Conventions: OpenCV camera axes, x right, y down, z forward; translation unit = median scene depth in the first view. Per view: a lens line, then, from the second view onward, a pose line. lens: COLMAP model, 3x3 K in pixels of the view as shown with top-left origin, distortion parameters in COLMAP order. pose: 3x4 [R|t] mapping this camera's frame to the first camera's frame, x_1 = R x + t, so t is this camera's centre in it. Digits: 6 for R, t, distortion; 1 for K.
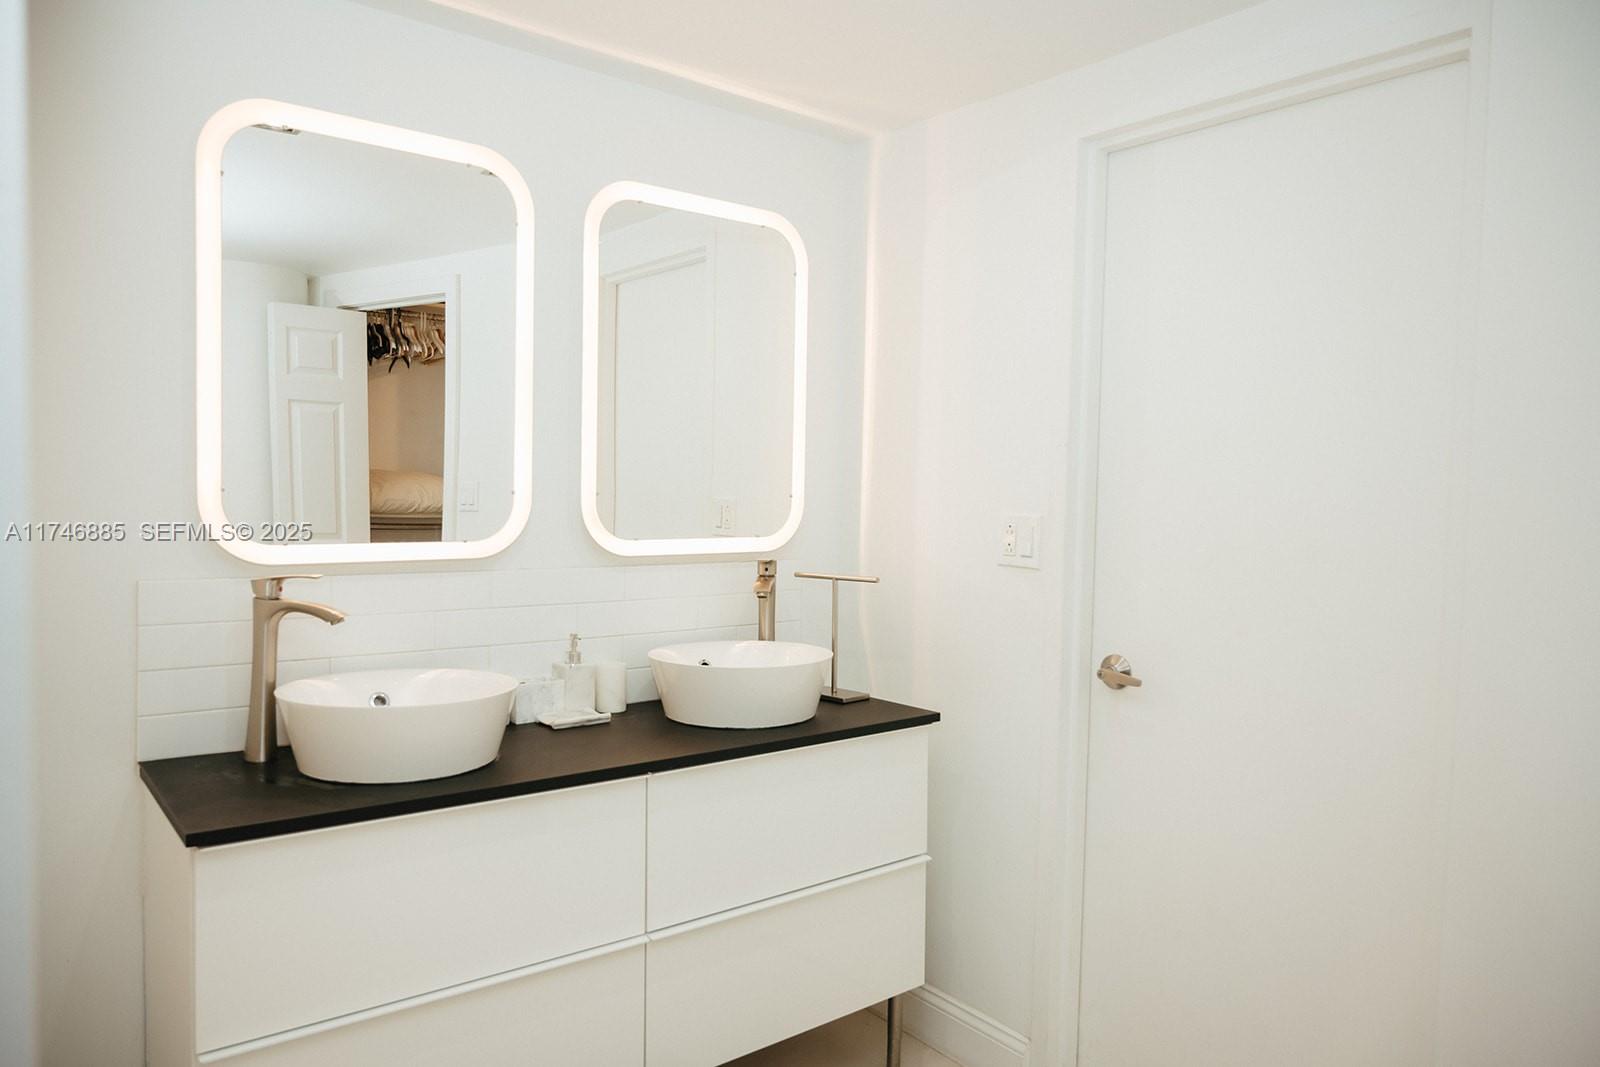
lens RADIAL K [[1070.3, 0, 800.9], [0, 1070.3, 529.3], [0, 0, 1]] dist [-0.009933, -0.001004]
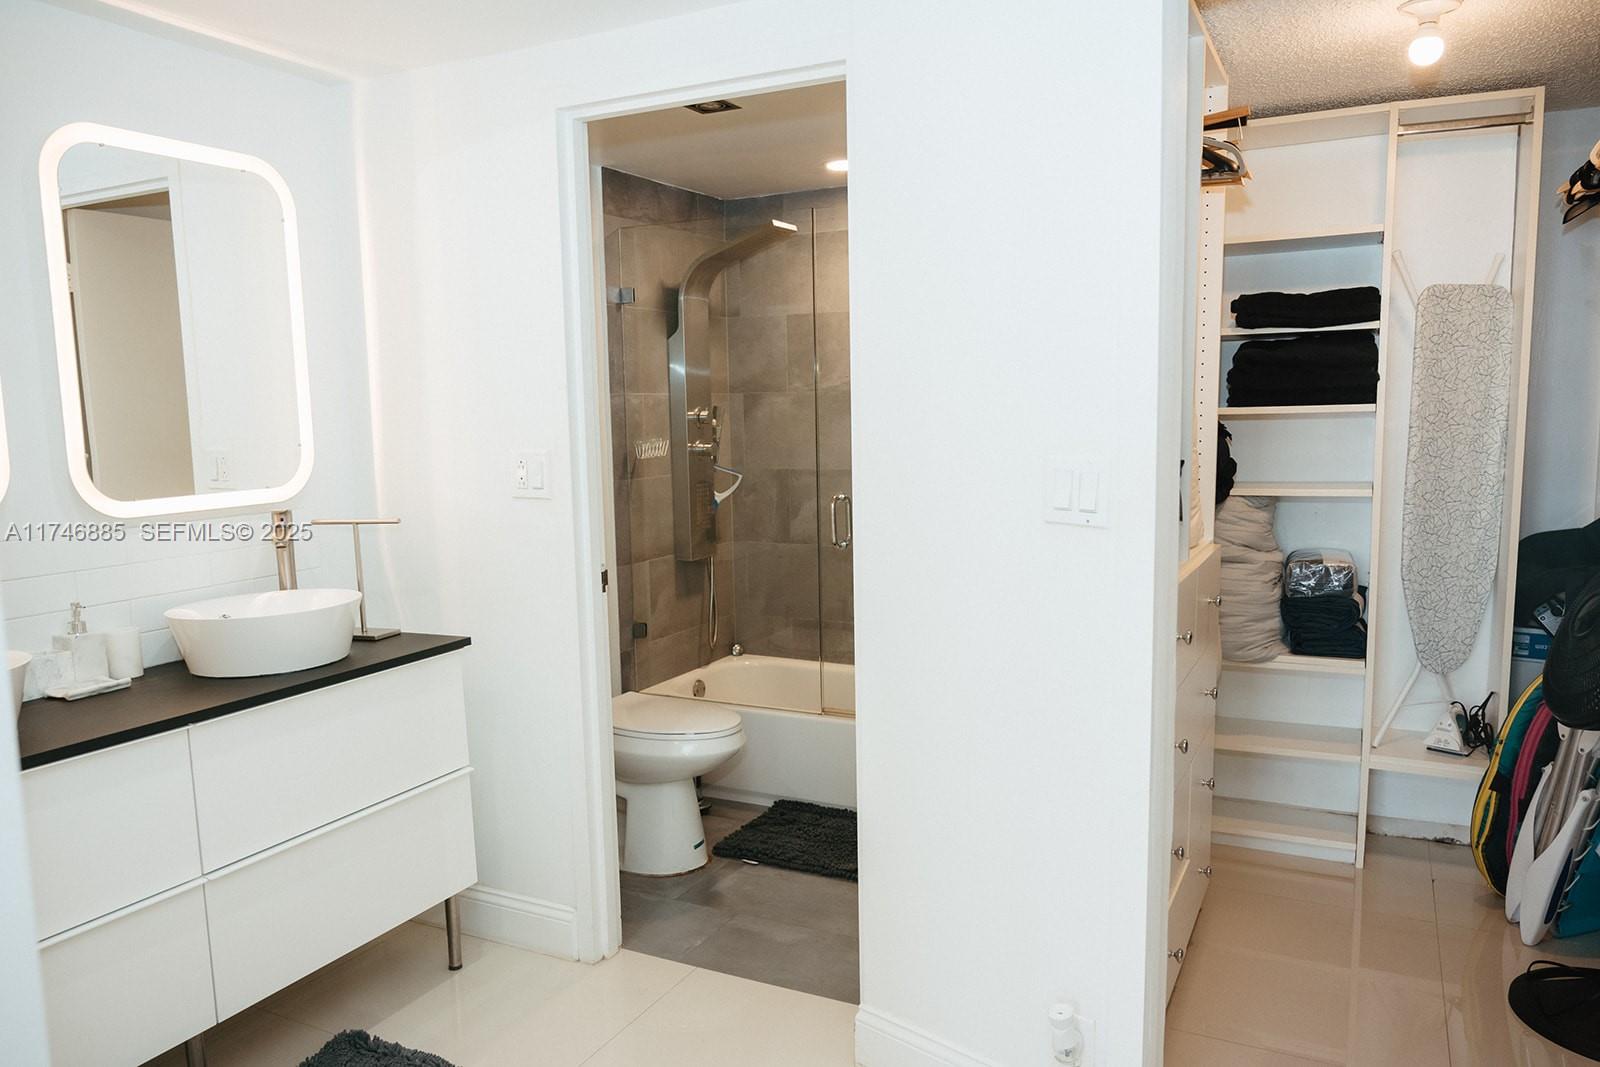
lens RADIAL K [[1145.5, 0, 795.5], [0, 1145.5, 541.2], [0, 0, 1]] dist [-0.005870, 0.001664]
pose [[0.909501, -0.091573, 0.405490, -0.033544], [0.060713, 0.994237, 0.088353, -0.008957], [-0.411244, -0.055739, 0.909820, -0.196101]]
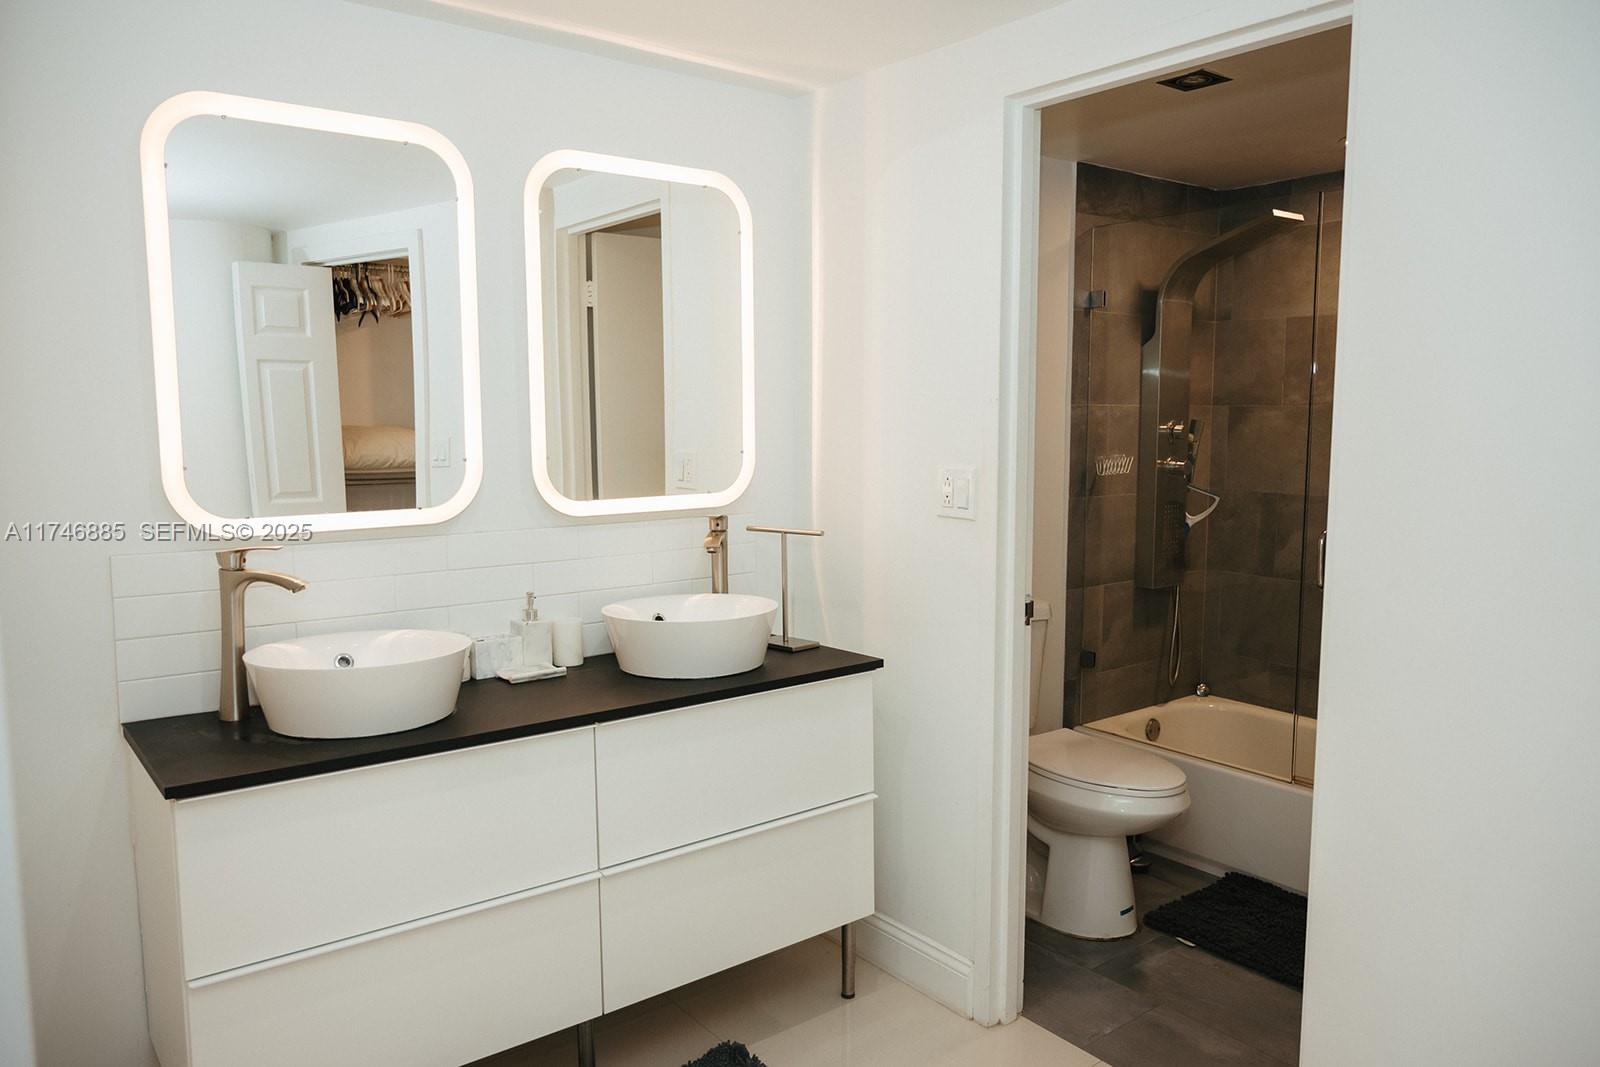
lens RADIAL K [[1115.4, 0, 798.9], [0, 1115.4, 534.3], [0, 0, 1]] dist [-0.009439, -0.001264]
pose [[0.999648, -0.023270, -0.012738, 0.064863], [0.024043, 0.997640, 0.064322, -0.022513], [0.011211, -0.064605, 0.997848, -0.080974]]
